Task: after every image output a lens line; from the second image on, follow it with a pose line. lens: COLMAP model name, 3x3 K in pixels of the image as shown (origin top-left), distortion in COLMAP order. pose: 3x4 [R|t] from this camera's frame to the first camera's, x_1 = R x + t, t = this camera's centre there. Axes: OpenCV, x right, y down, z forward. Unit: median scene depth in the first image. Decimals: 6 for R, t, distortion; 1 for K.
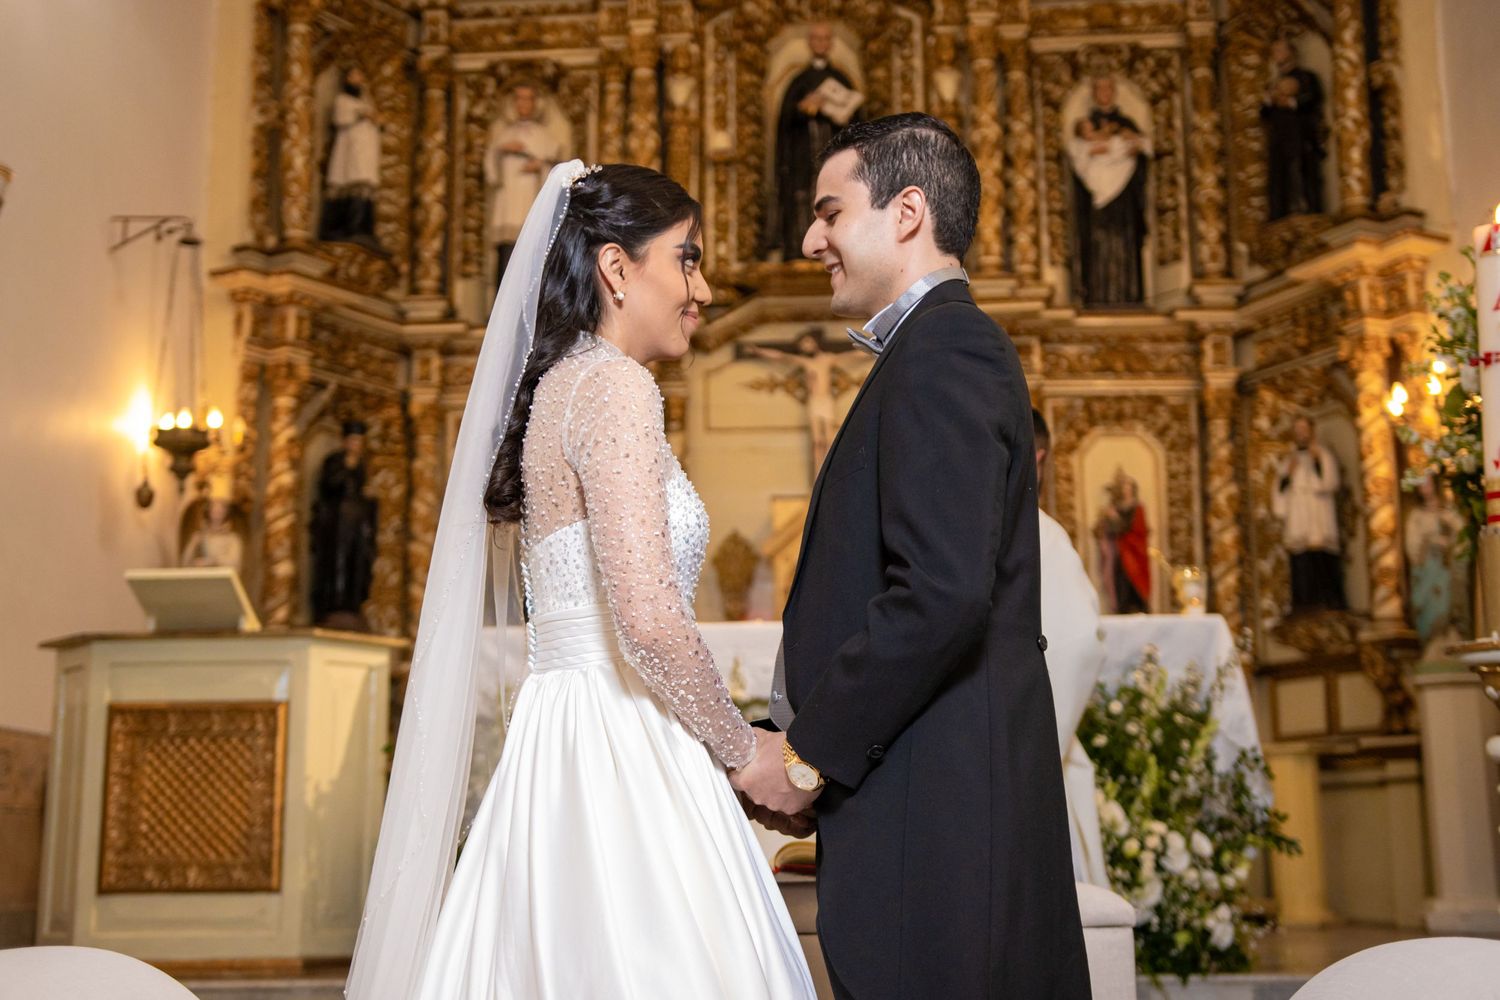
lens RADIAL K [[2003.8, 0, 716.1], [0, 2003.8, 493.5], [0, 0, 1]] dist [0.021499, 0.116093]
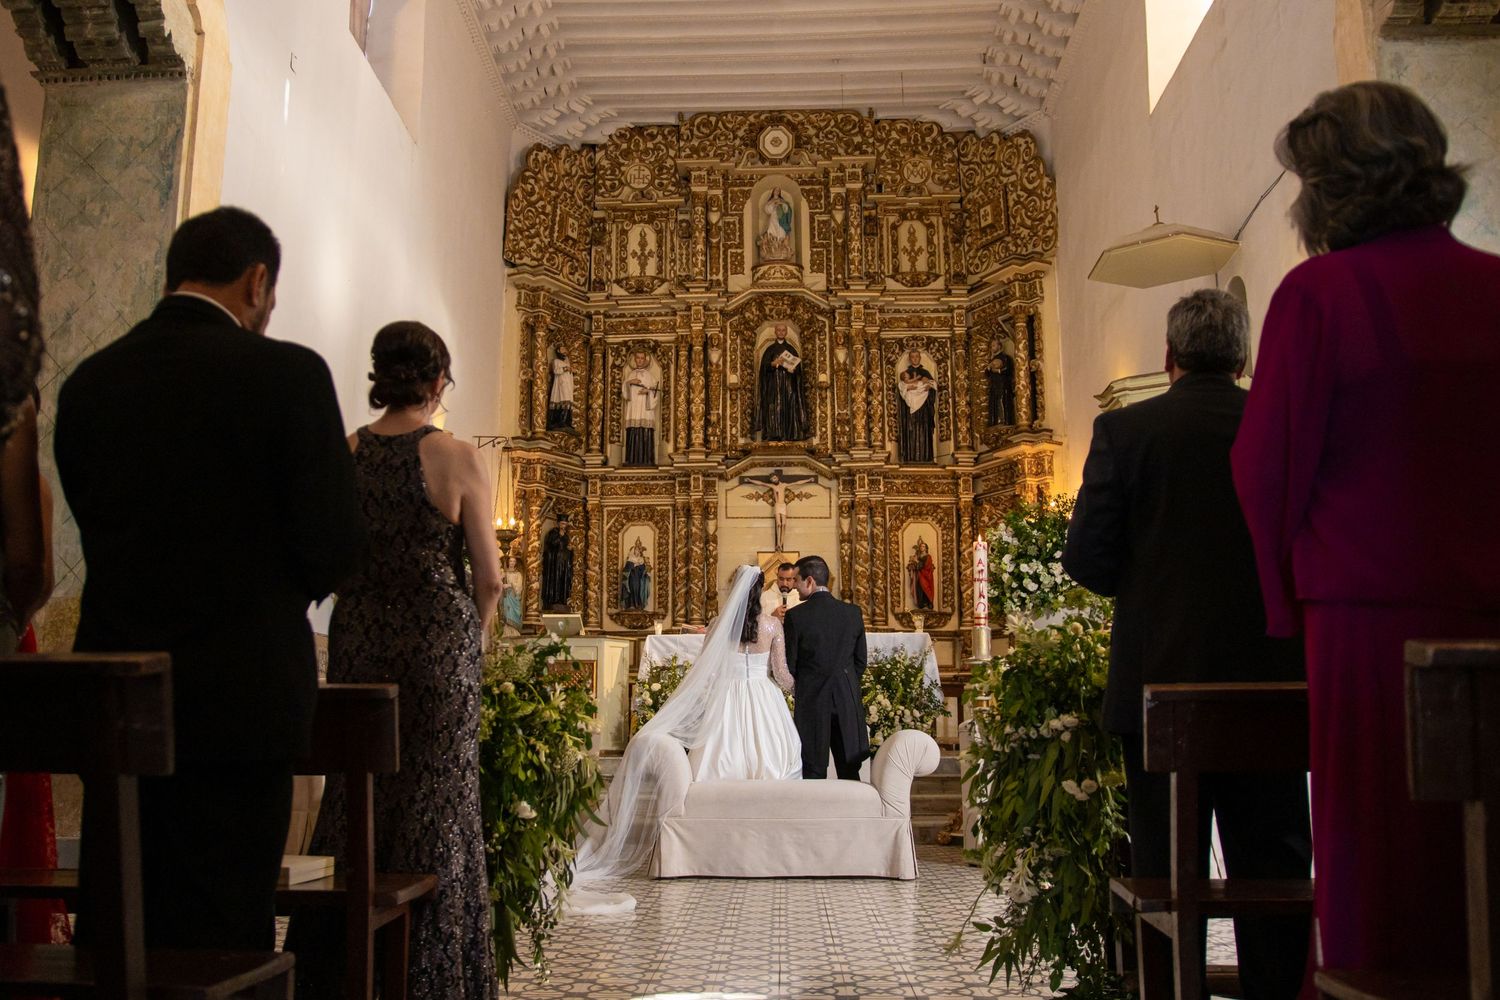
lens RADIAL K [[1345.5, 0, 688.1], [0, 1345.5, 475.7], [0, 0, 1]] dist [-0.103326, 0.004259]
pose [[0.999939, 0.008440, -0.007163, -0.036018], [-0.008451, 0.999963, -0.001493, -0.074920], [0.007151, 0.001554, 0.999973, -0.429393]]
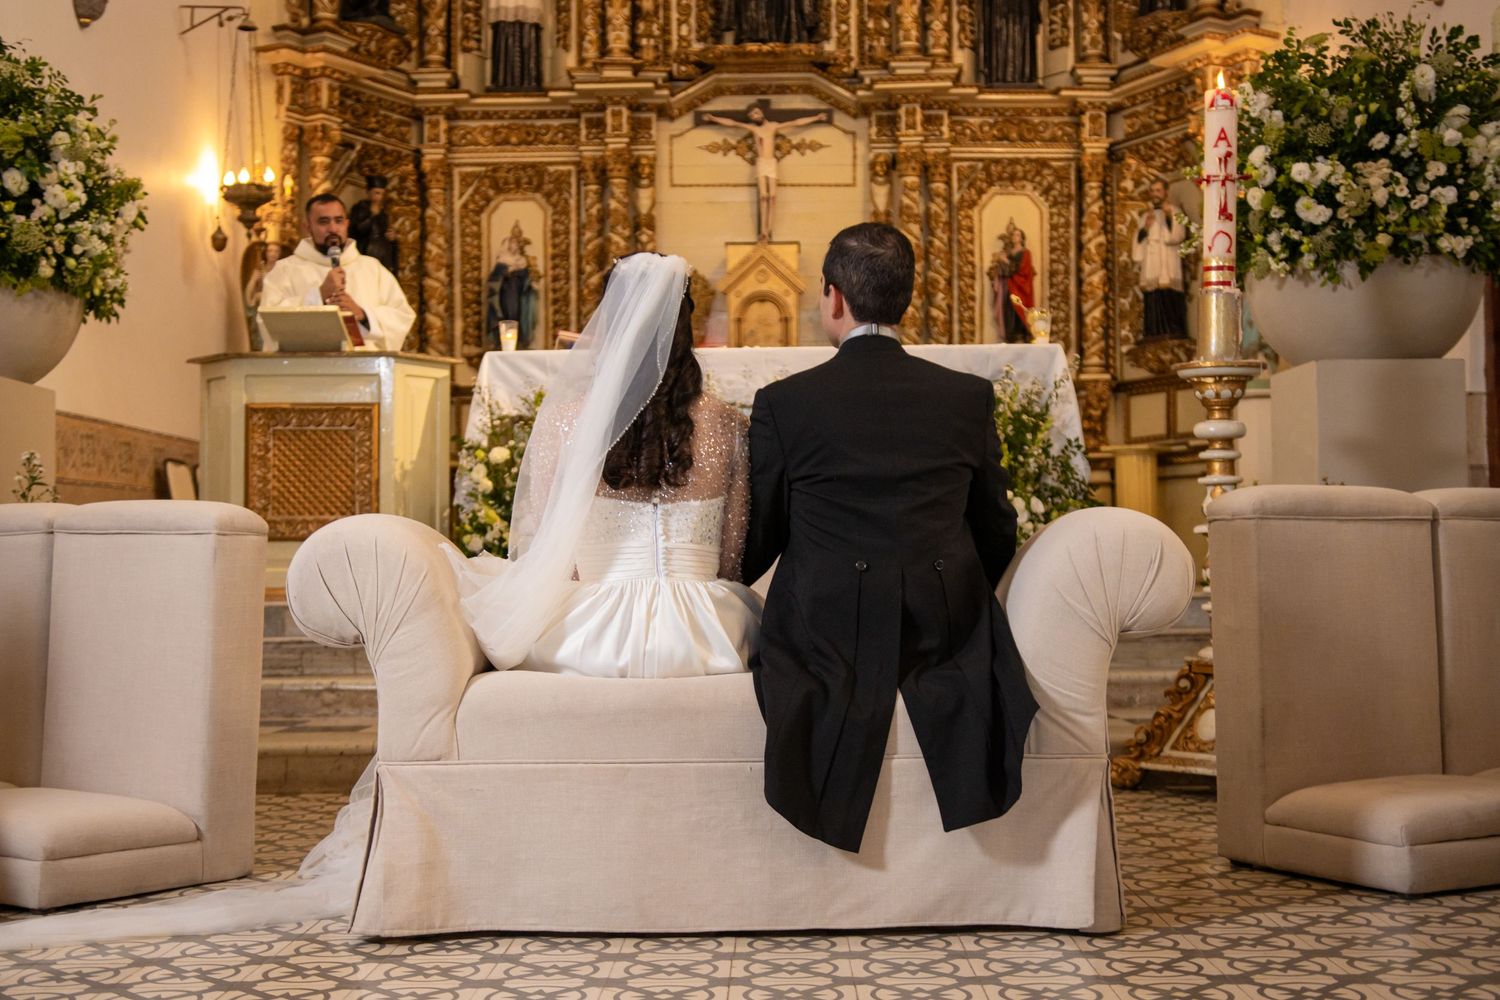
lens RADIAL K [[1851.5, 0, 750.0], [0, 1851.5, 500.0], [0, 0, 1]] dist [0.019164, 0.040126]
pose [[0.998857, 0.000982, 0.047779, -0.010696], [-0.008006, 0.989096, 0.147054, -0.009147], [-0.047113, -0.147269, 0.987974, -0.128557]]
